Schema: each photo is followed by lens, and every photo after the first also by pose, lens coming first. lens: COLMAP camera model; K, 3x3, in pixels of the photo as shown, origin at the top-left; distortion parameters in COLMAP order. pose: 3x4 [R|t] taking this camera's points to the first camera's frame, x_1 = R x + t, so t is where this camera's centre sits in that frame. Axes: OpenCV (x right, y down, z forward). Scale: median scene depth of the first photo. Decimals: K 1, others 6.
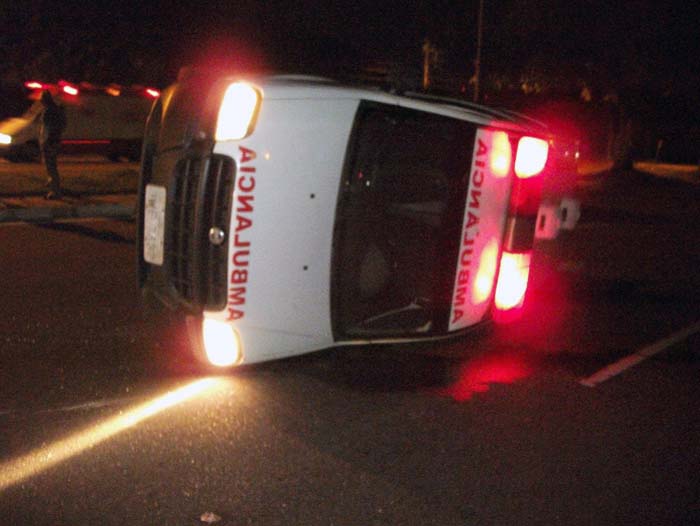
lens RADIAL K [[685.6, 0, 350.0], [0, 685.6, 263.0], [0, 0, 1]] dist [-0.117404, 0.024784]
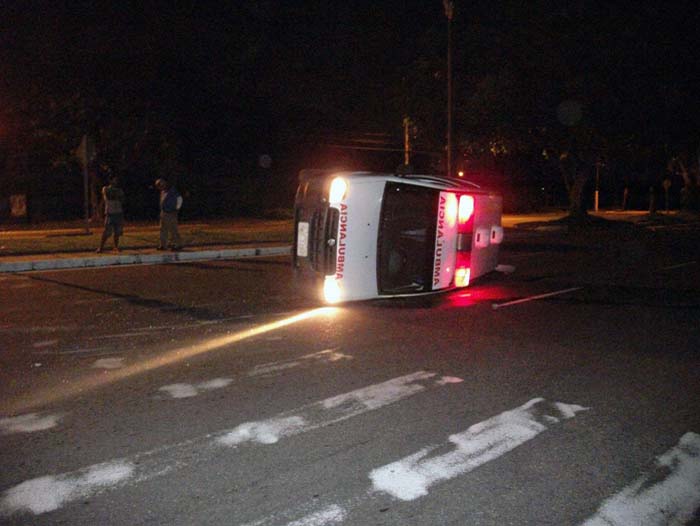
lens RADIAL K [[685.6, 0, 350.0], [0, 685.6, 263.0], [0, 0, 1]] dist [-0.117404, 0.024784]
pose [[0.998556, -0.049979, 0.019699, -0.164219], [0.051575, 0.994492, -0.091243, 0.229214], [-0.015030, 0.092127, 0.995634, -1.232105]]
